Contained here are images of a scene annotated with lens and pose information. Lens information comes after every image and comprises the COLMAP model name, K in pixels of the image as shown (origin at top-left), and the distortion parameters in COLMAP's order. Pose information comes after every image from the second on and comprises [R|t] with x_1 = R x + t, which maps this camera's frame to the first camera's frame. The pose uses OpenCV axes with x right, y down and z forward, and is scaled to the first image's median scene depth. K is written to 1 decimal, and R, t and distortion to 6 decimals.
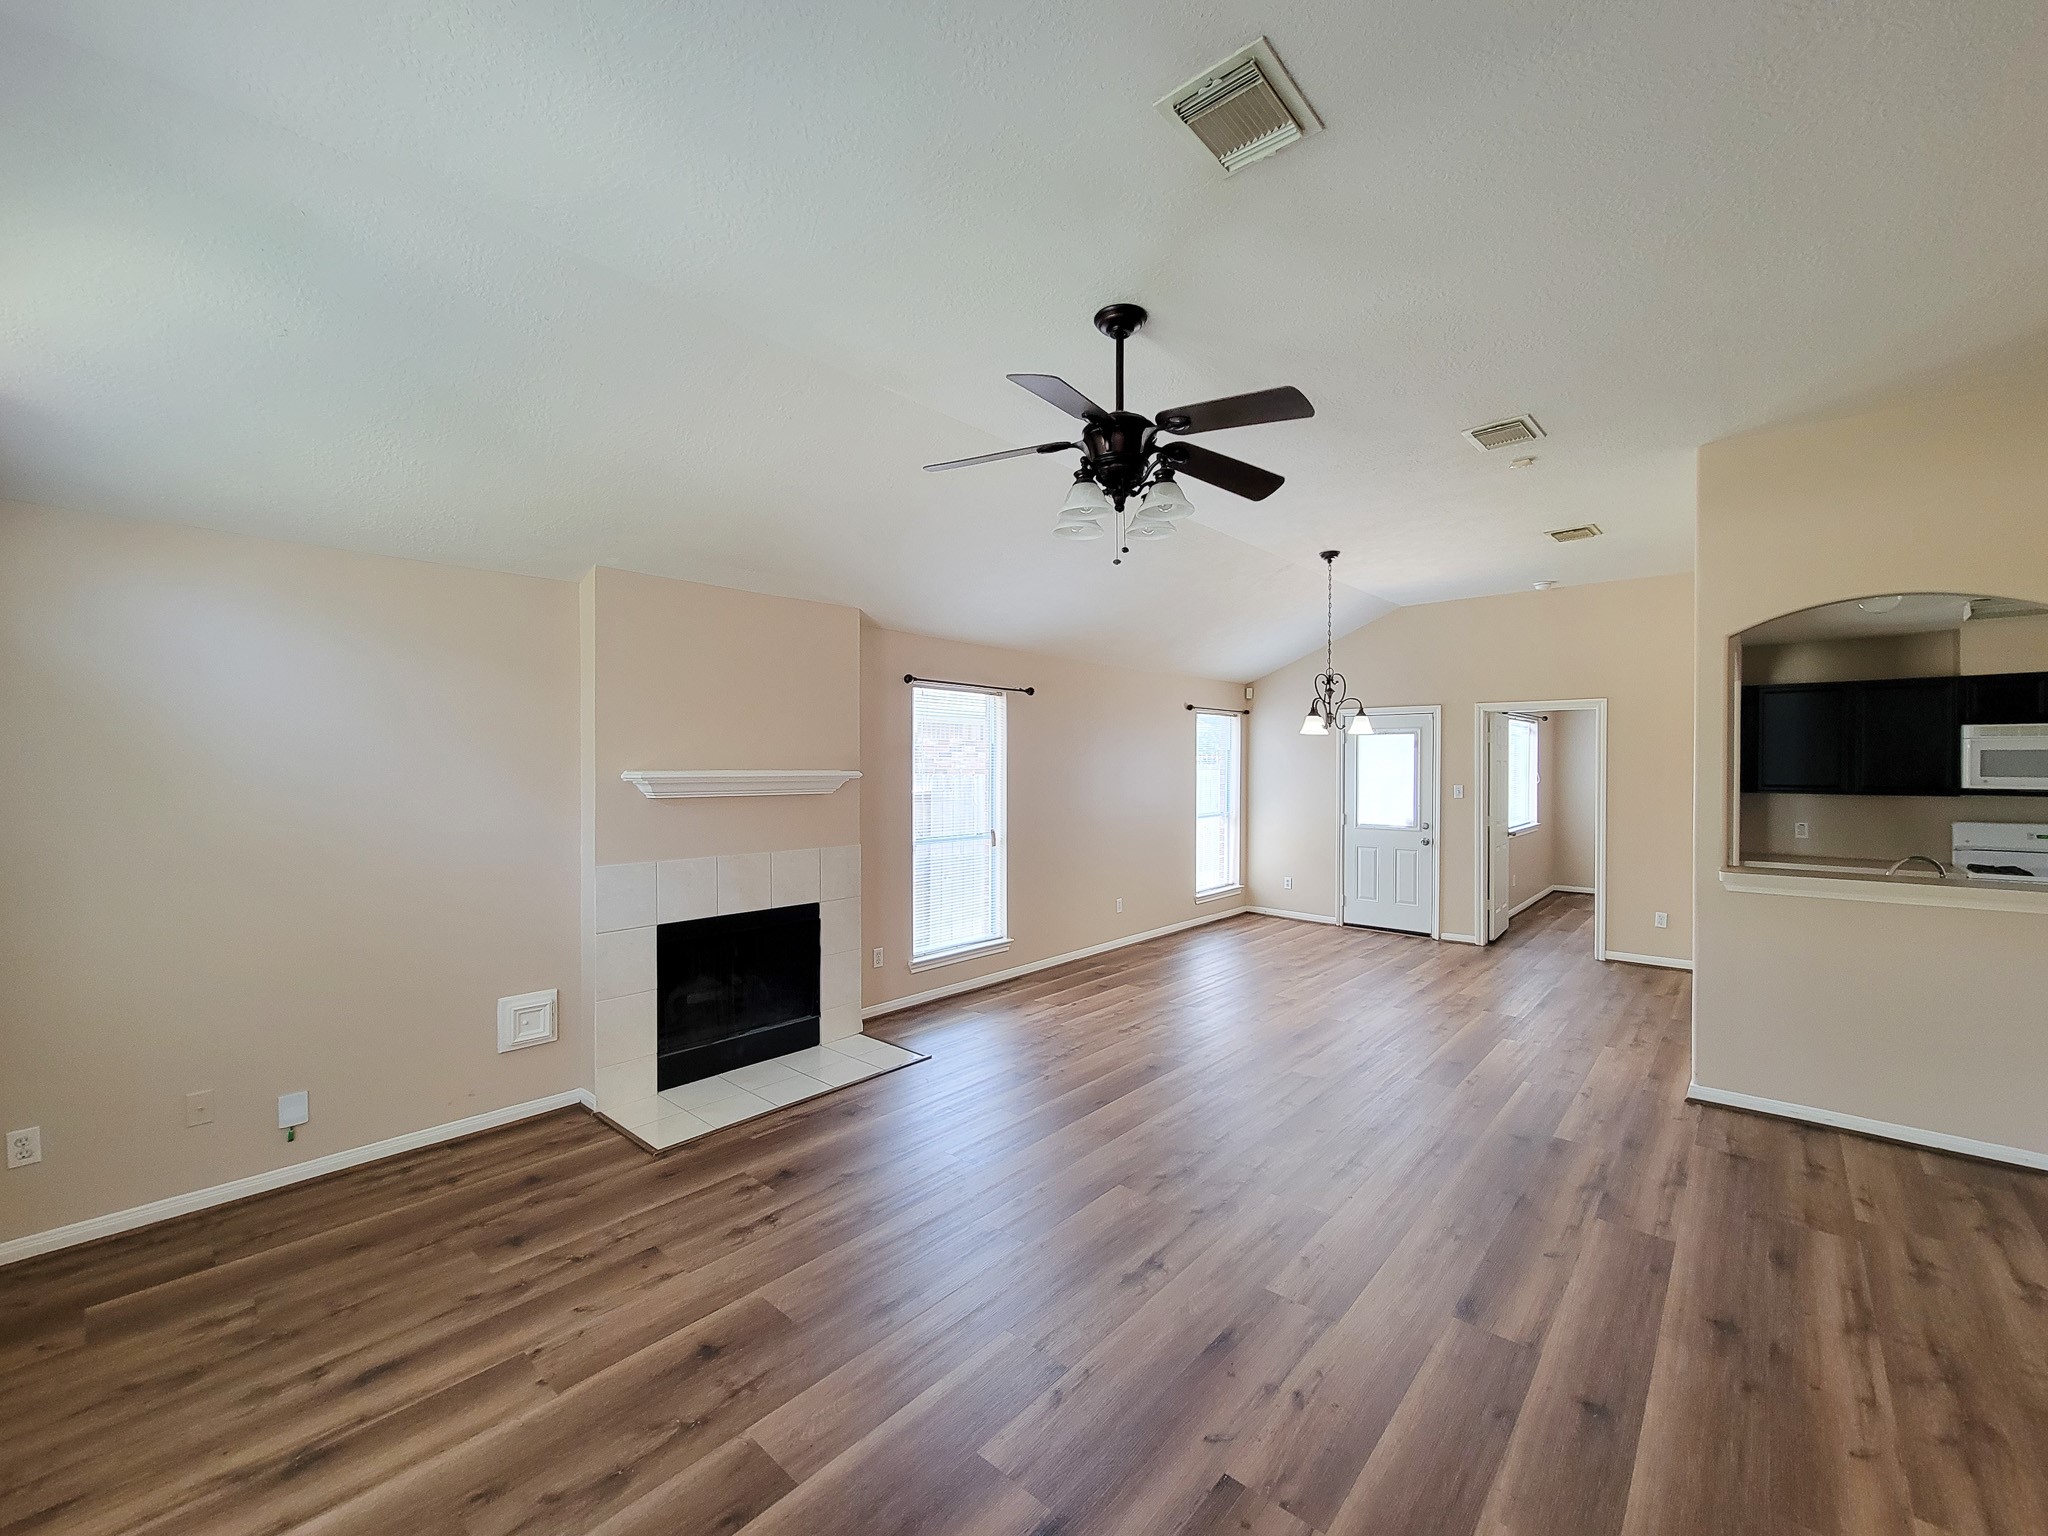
lens RADIAL K [[844.6, 0, 1028.4], [0, 844.6, 767.7], [0, 0, 1]] dist [-0.000585, -0.000813]
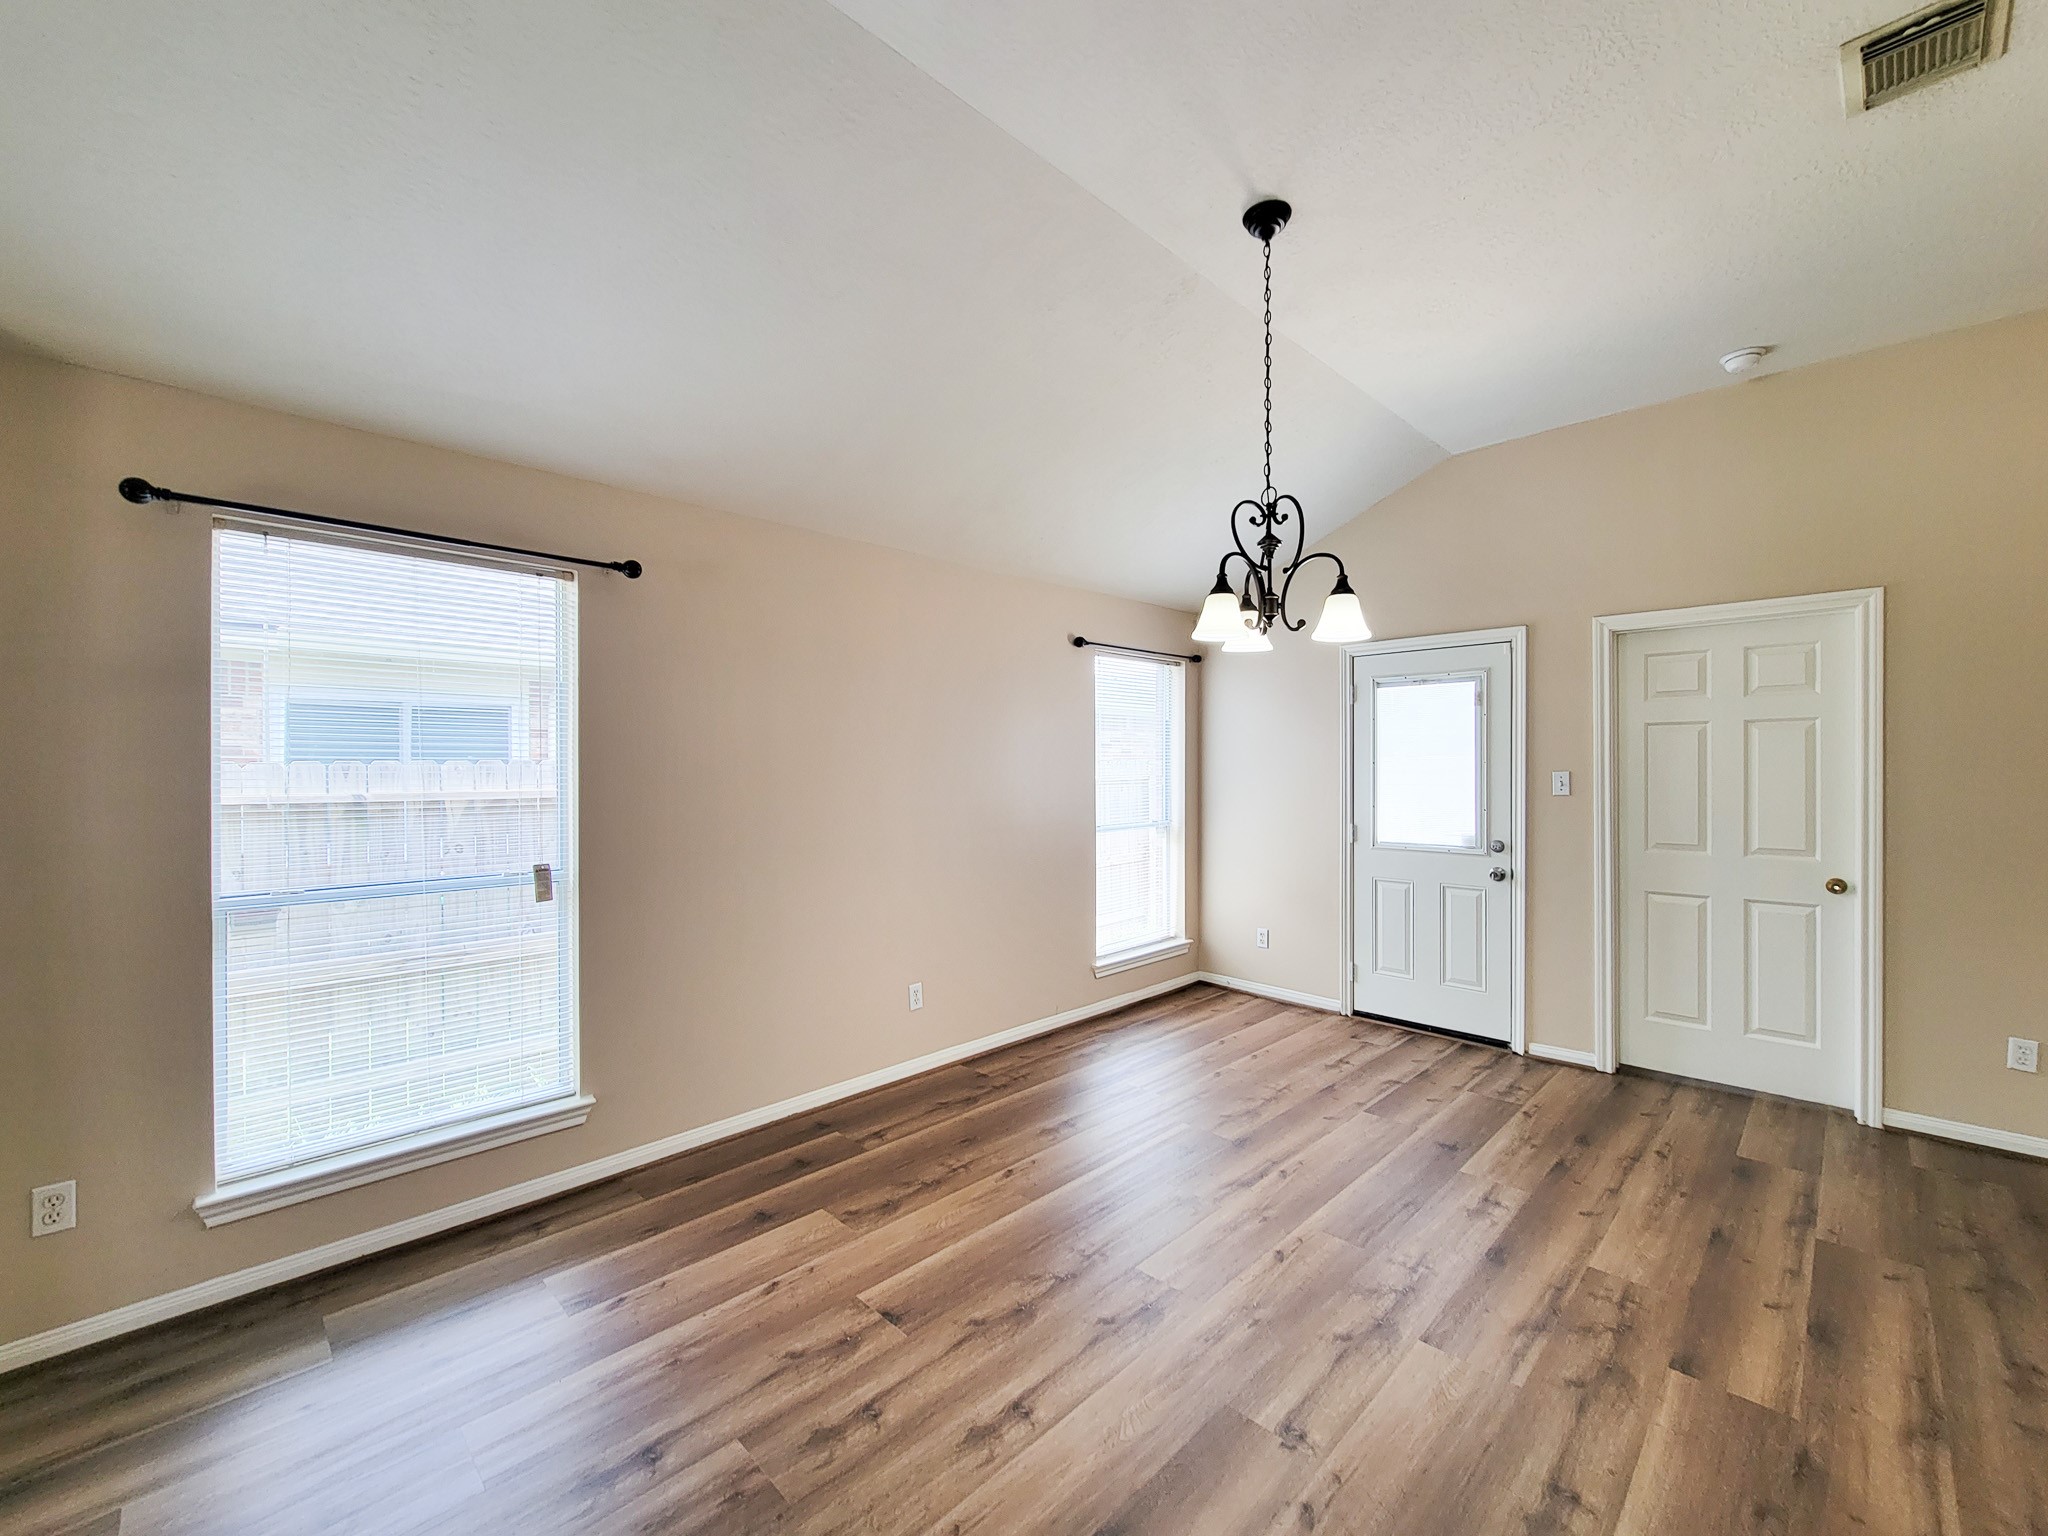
lens RADIAL K [[835.2, 0, 1037.4], [0, 835.2, 770.3], [0, 0, 1]] dist [-0.000963, -0.000874]
pose [[0.998369, -0.005403, -0.056829, 0.327696], [0.005354, 0.999985, -0.001001, 0.029654], [0.056834, 0.000695, 0.998383, 0.713866]]
